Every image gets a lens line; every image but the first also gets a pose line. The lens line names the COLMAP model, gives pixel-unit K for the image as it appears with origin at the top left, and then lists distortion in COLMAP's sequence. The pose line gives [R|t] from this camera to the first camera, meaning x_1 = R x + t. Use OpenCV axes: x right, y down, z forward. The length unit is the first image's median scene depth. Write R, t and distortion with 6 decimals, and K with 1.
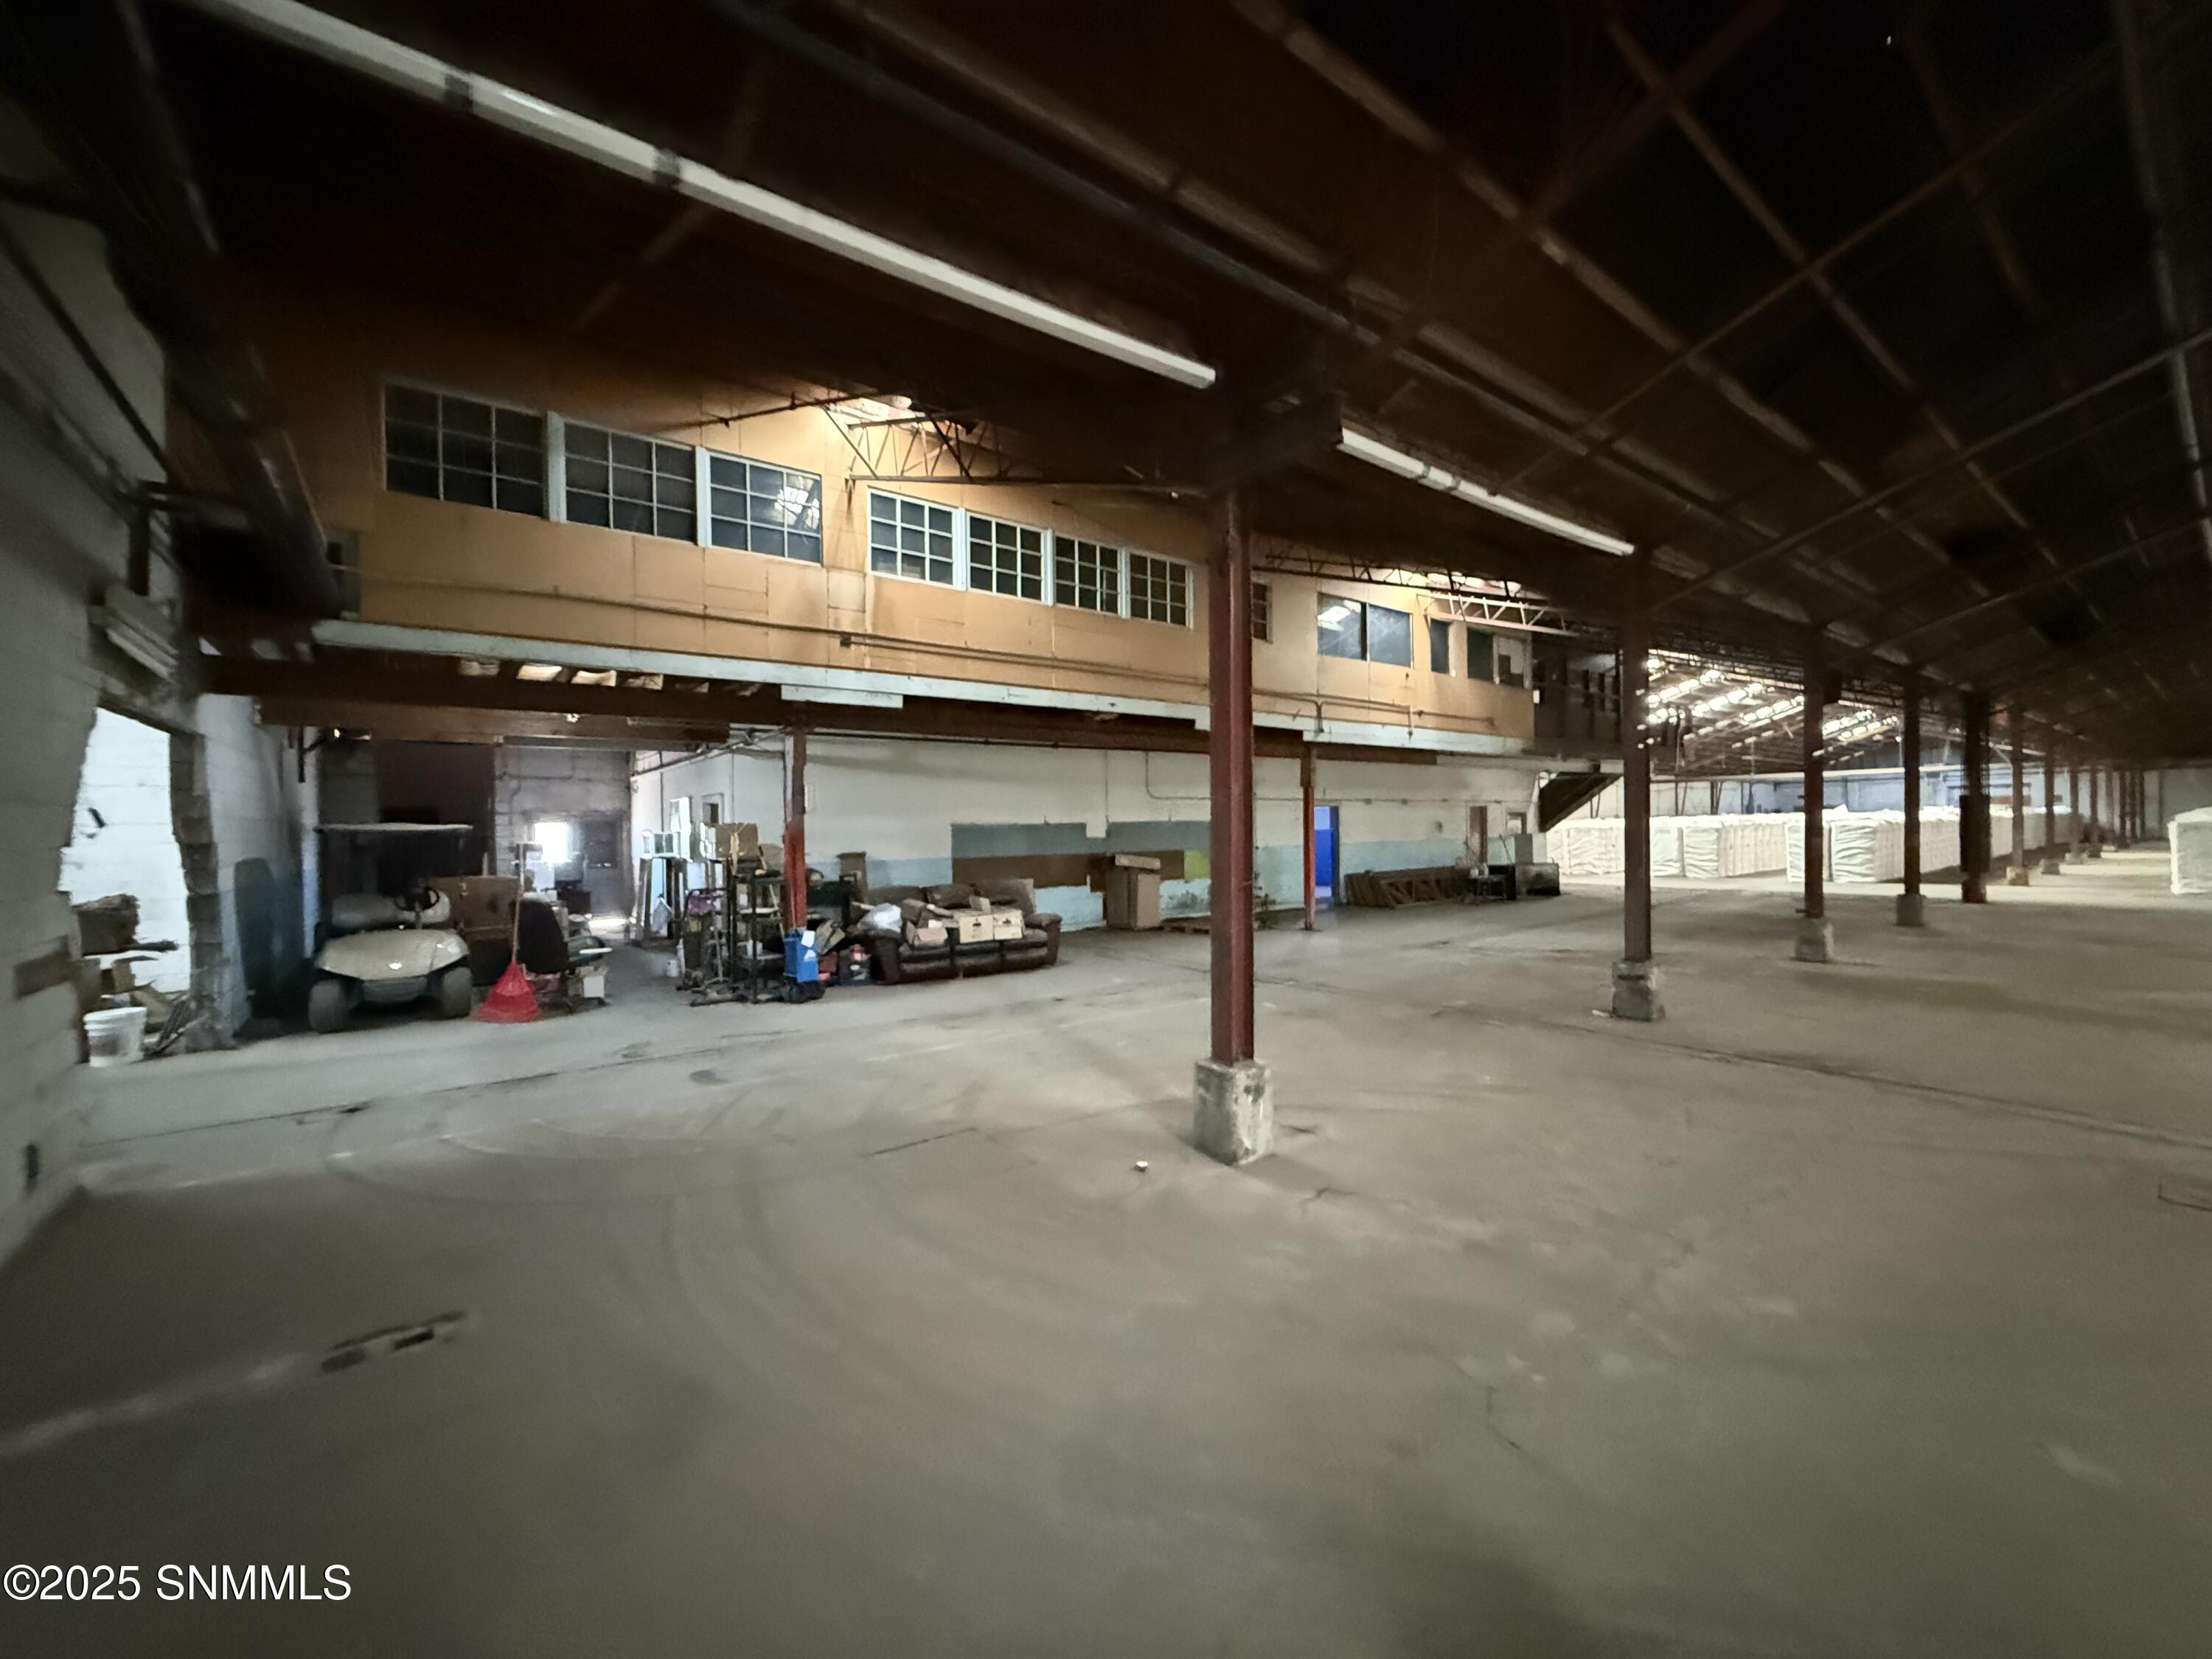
lens RADIAL K [[879.8, 0, 1100.8], [0, 879.8, 823.1], [0, 0, 1]] dist [-0.002368, 0.001279]
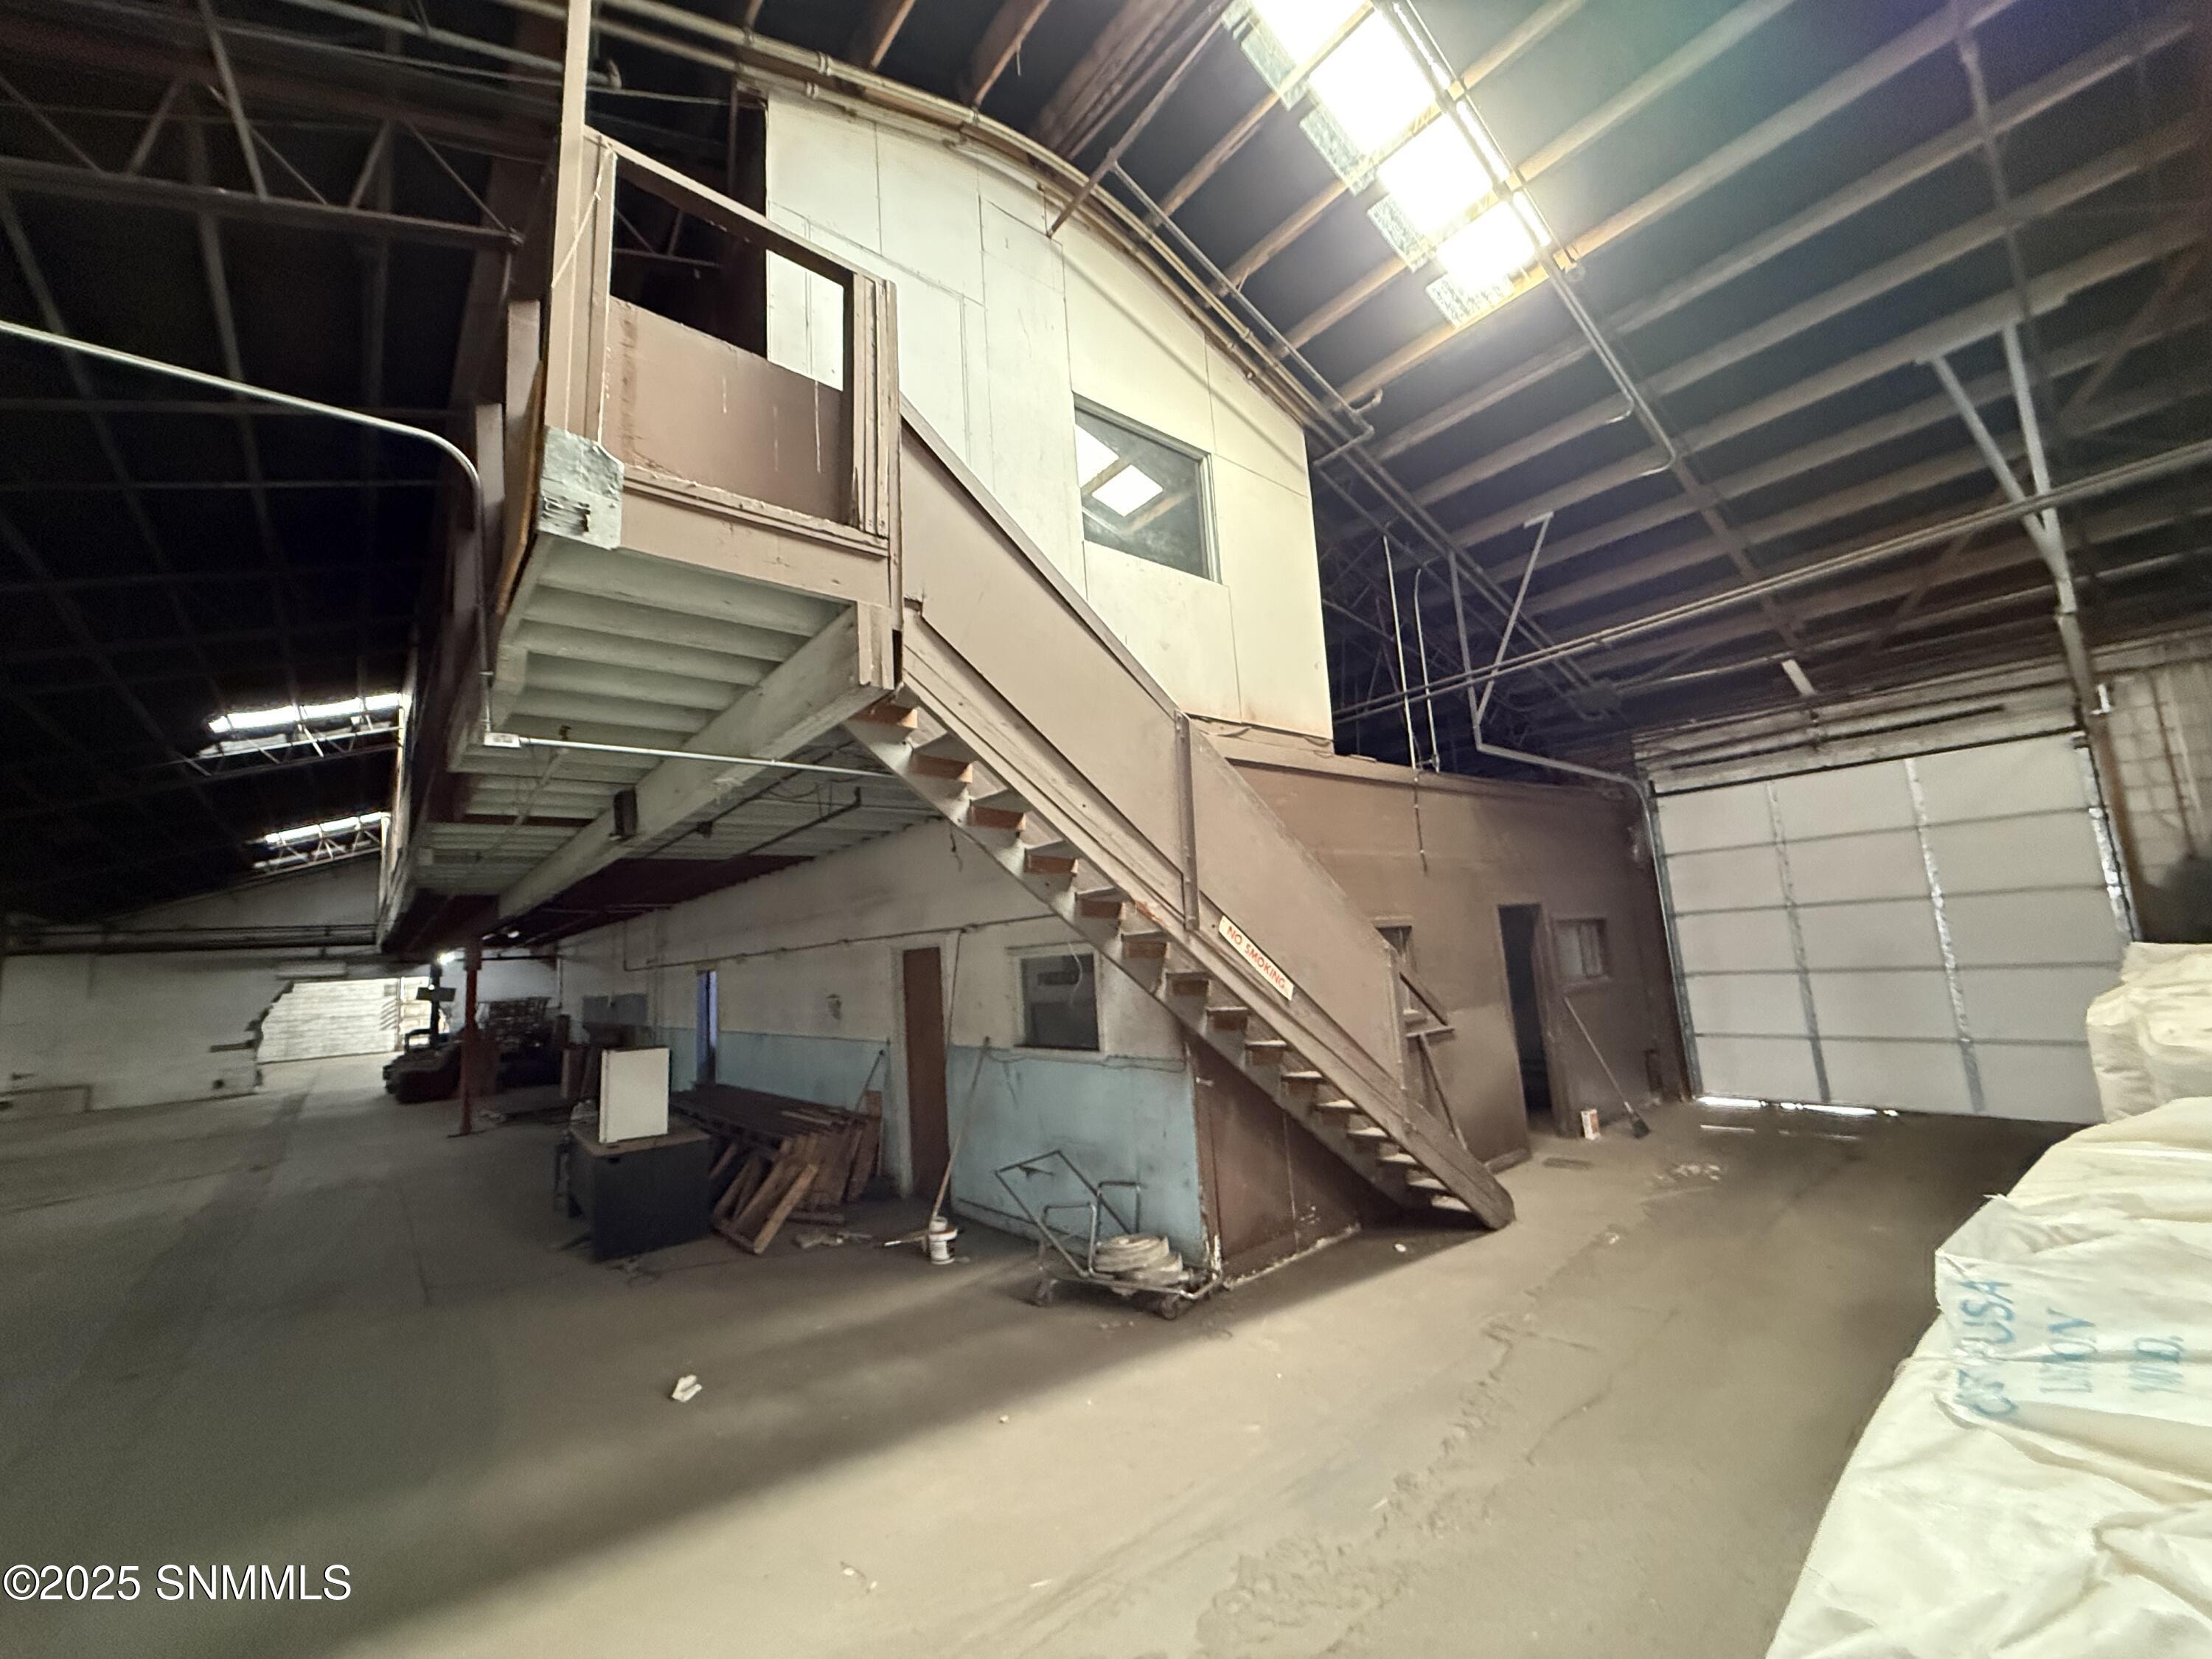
lens RADIAL K [[879.8, 0, 1099.5], [0, 879.8, 824.2], [0, 0, 1]] dist [-0.002368, 0.001279]
pose [[0.039637, -0.134497, -0.990121, 0.815032], [0.067116, 0.989020, -0.131661, -0.018008], [0.996958, -0.061234, 0.048229, 1.107407]]
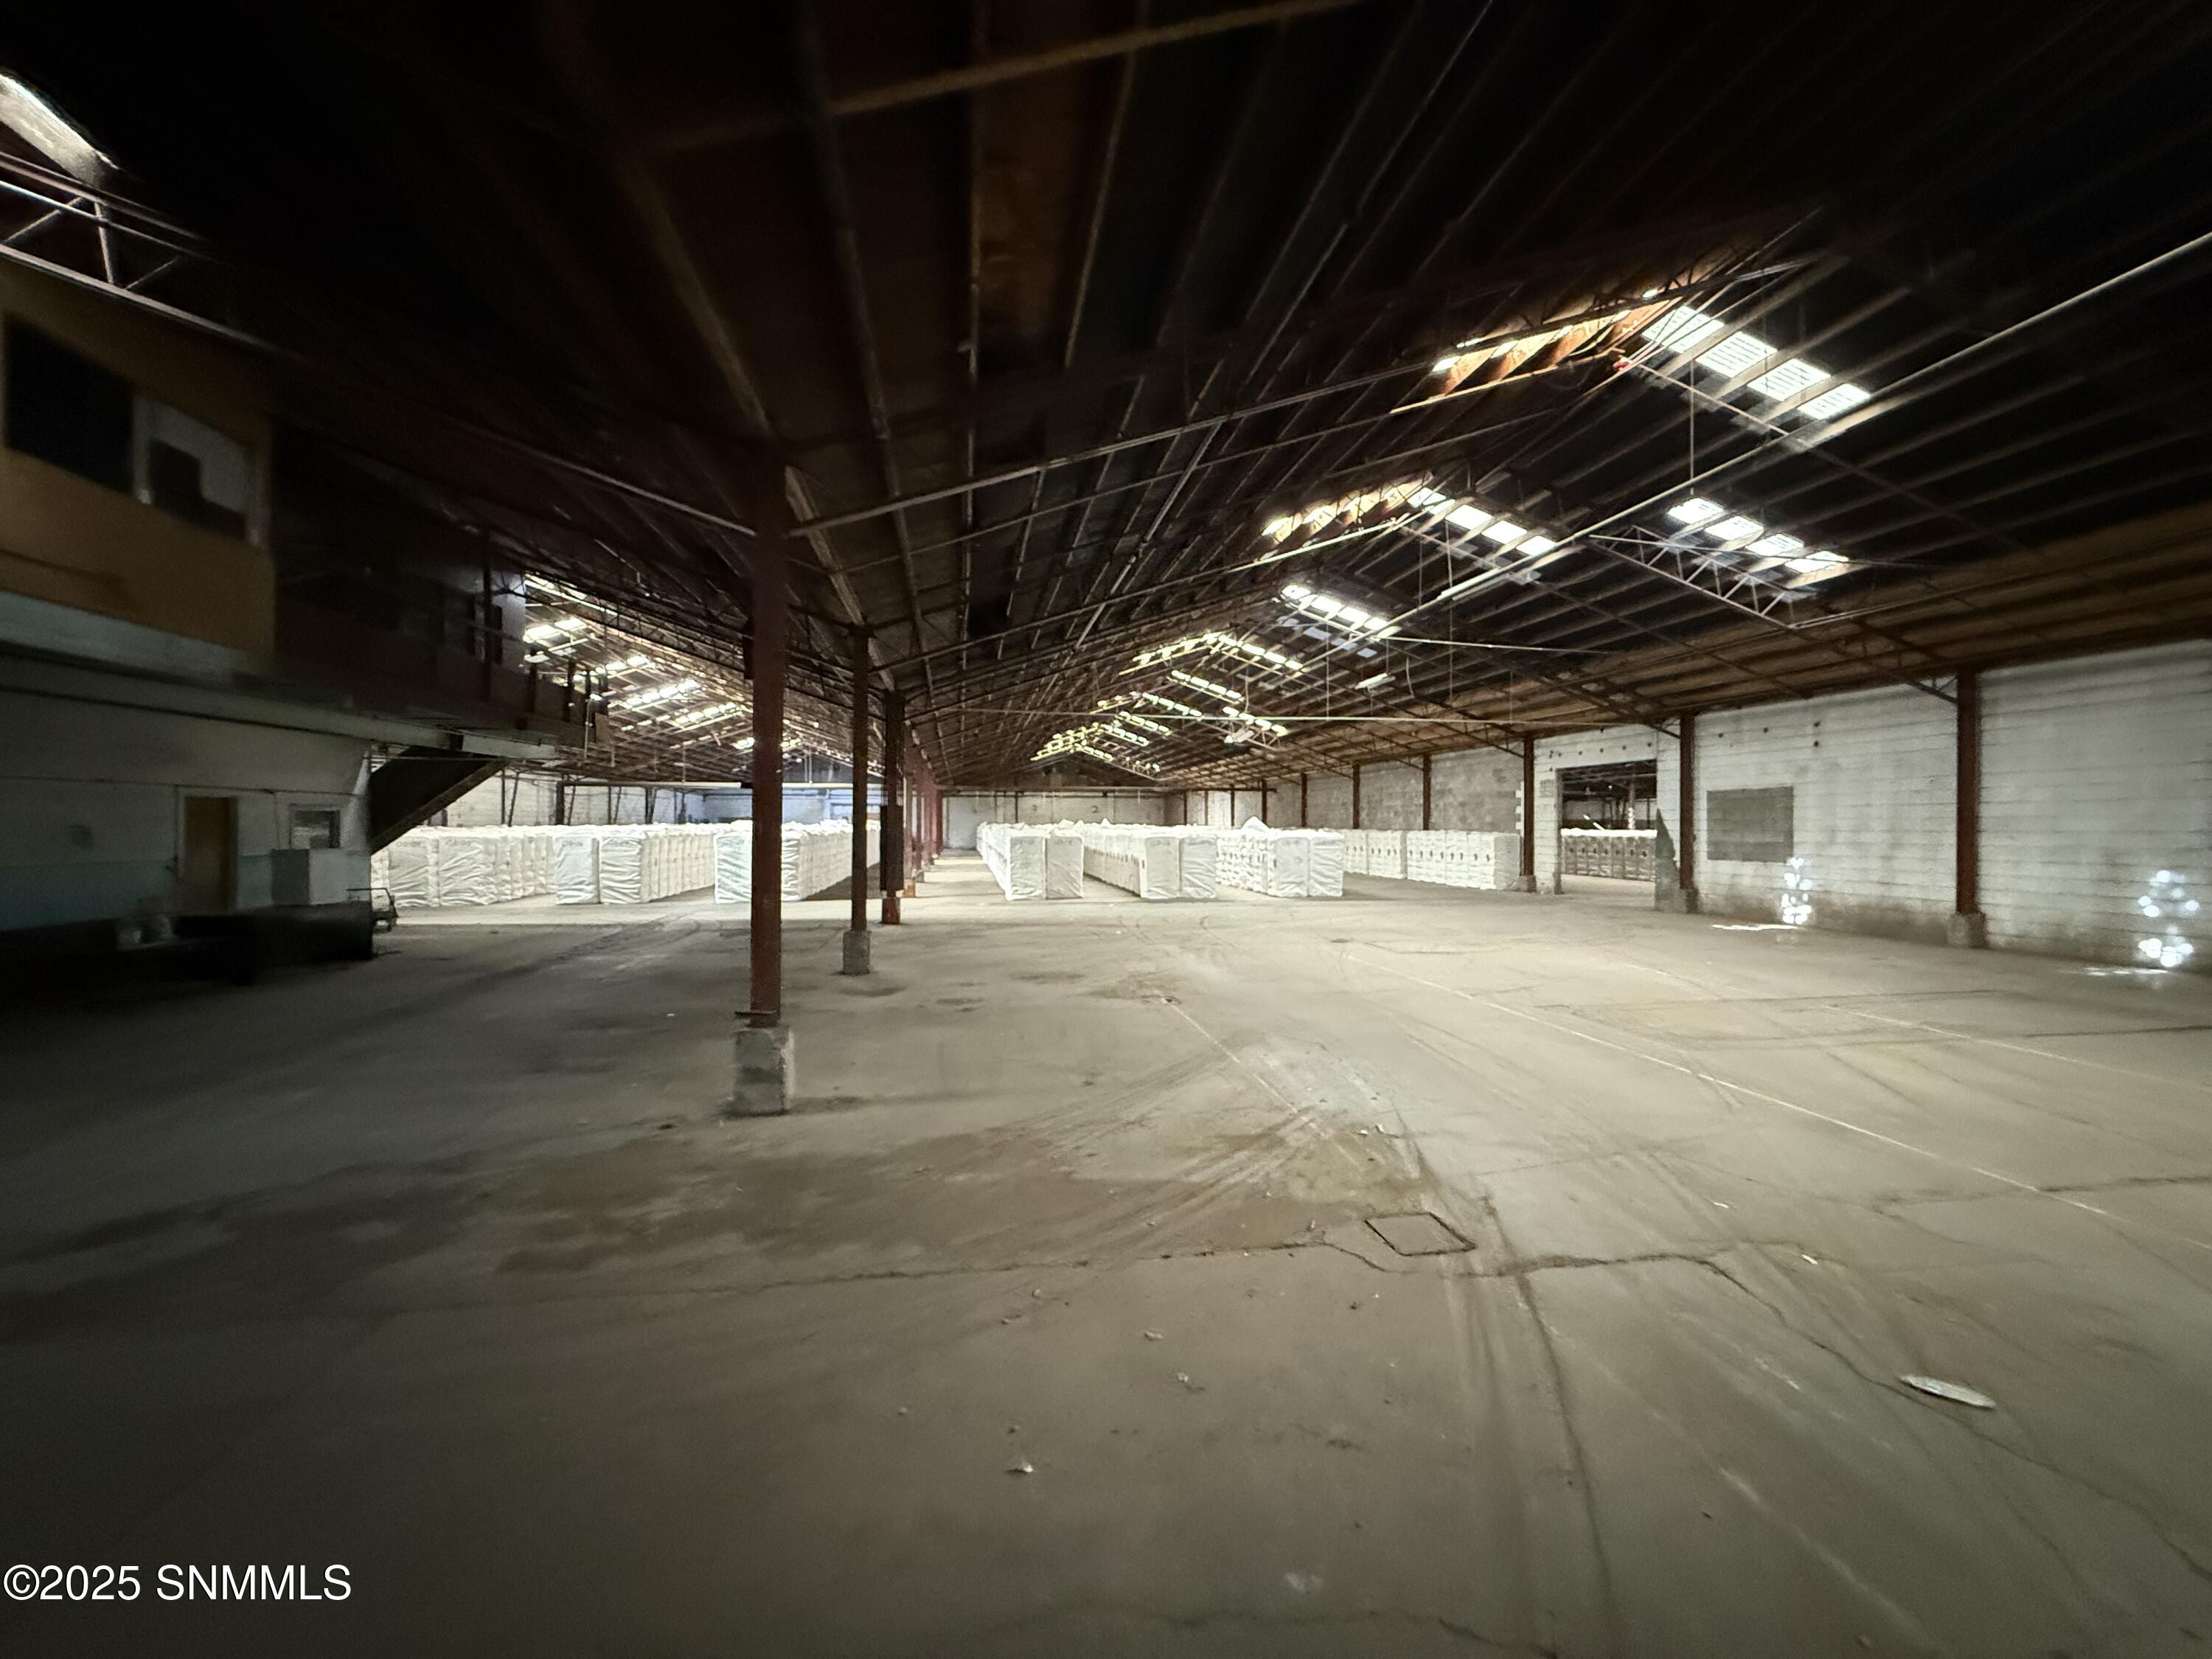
lens RADIAL K [[879.8, 0, 1097.6], [0, 879.8, 832.2], [0, 0, 1]] dist [-0.002368, 0.001279]
pose [[0.475378, 0.012759, 0.879689, 0.221542], [-0.014268, 0.999875, -0.006792, -0.002028], [-0.879666, -0.009323, 0.475501, 0.288881]]
